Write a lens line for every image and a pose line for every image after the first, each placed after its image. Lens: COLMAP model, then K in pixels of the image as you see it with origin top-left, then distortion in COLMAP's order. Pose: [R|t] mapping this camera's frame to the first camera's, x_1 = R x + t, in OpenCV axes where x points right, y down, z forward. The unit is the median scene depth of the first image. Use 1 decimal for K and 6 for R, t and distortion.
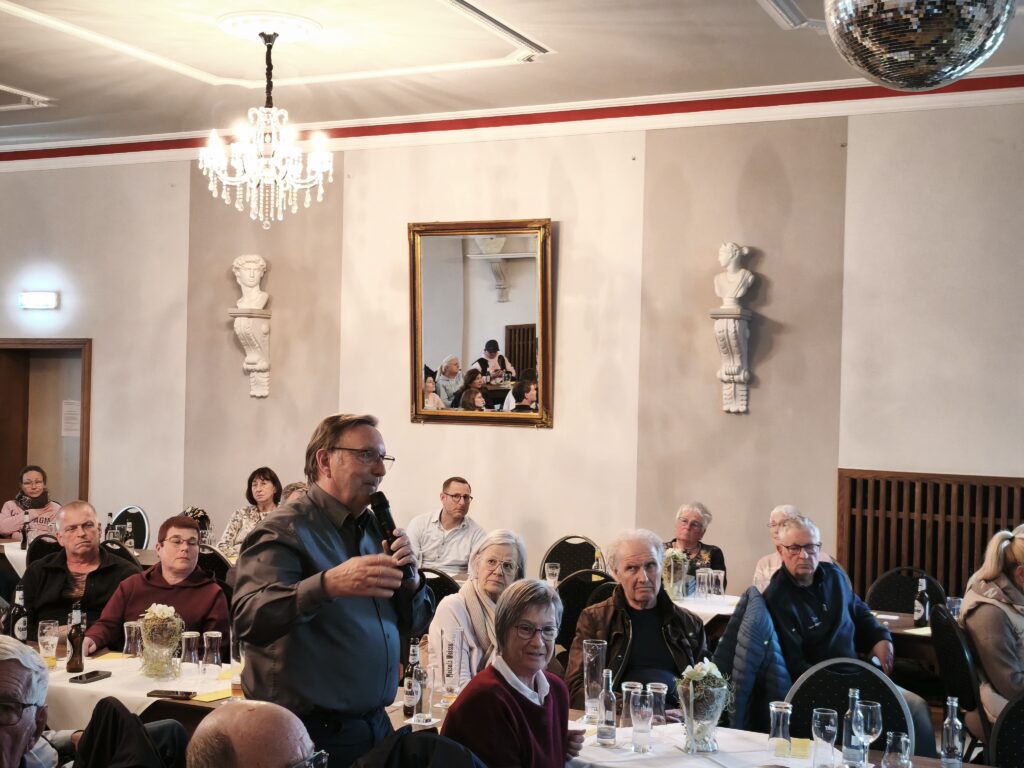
lens RADIAL K [[1364.7, 0, 514.4], [0, 1364.7, 395.0], [0, 0, 1]] dist [0.073572, 0.000000]
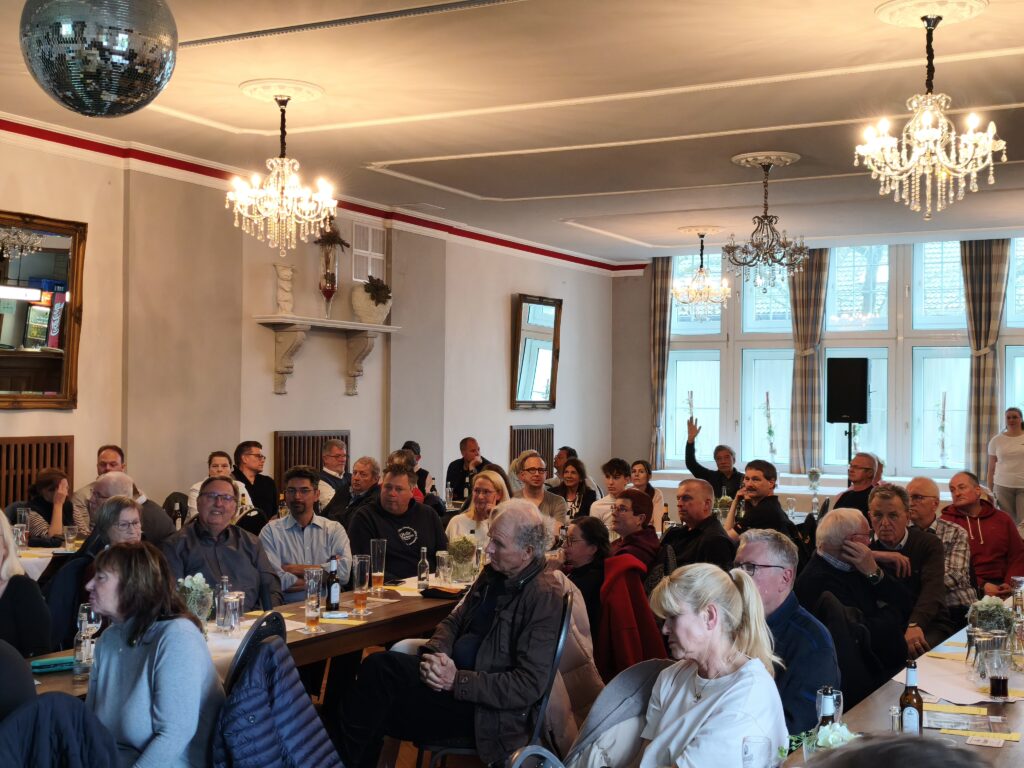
lens RADIAL K [[1364.7, 0, 505.8], [0, 1364.7, 381.8], [0, 0, 1]] dist [0.073572, 0.000000]
pose [[-0.065922, -0.040714, -0.996994, 0.644639], [-0.014213, 0.999104, -0.039861, 0.032228], [0.997724, 0.011542, -0.066441, 0.605091]]
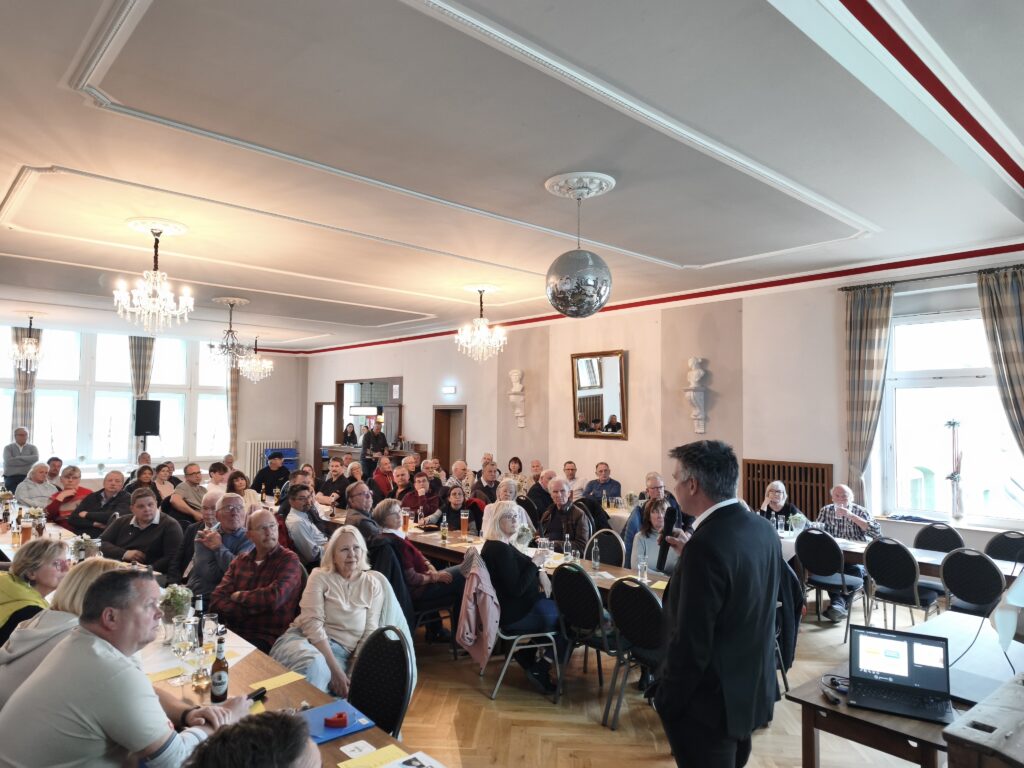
lens RADIAL K [[682.7, 0, 515.0], [0, 682.7, 384.0], [0, 0, 1]] dist [0.038987, -0.042253]
pose [[0.924250, -0.033756, -0.380292, 0.294860], [0.010816, 0.997999, -0.062298, -0.000630], [0.381634, 0.053466, 0.922766, -0.135150]]
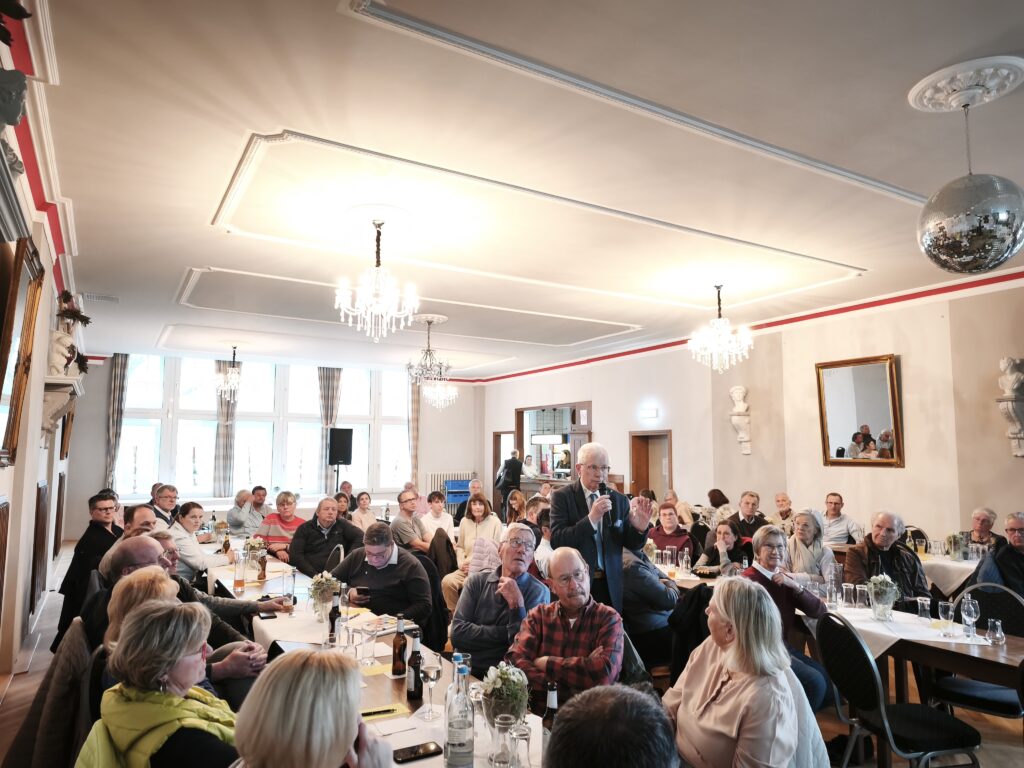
lens RADIAL K [[682.7, 0, 513.5], [0, 682.7, 394.7], [0, 0, 1]] dist [0.038987, -0.042253]
pose [[0.824935, -0.069466, -0.560942, 0.121146], [0.014143, 0.994645, -0.102376, 0.014365], [0.565050, 0.076520, 0.821501, -0.055450]]
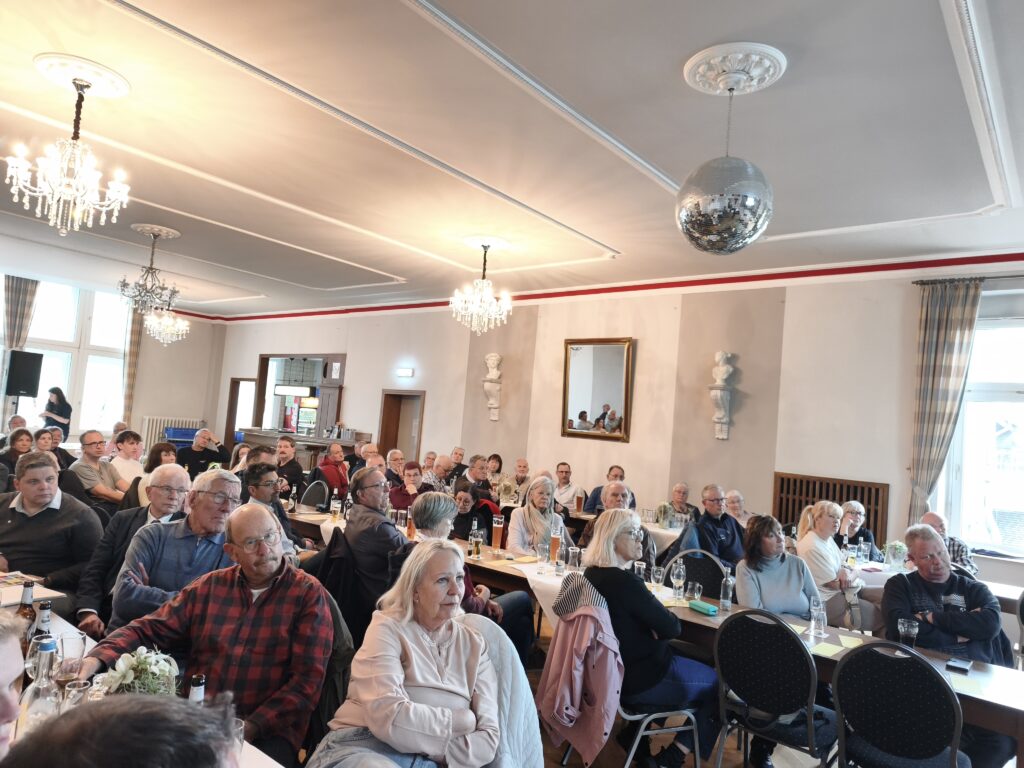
lens RADIAL K [[682.7, 0, 511.7], [0, 682.7, 386.9], [0, 0, 1]] dist [0.038987, -0.042253]
pose [[0.967769, 0.041170, -0.248452, 0.107305], [-0.060429, 0.995687, -0.070391, 0.024068], [0.244482, 0.083136, 0.966083, -0.003780]]
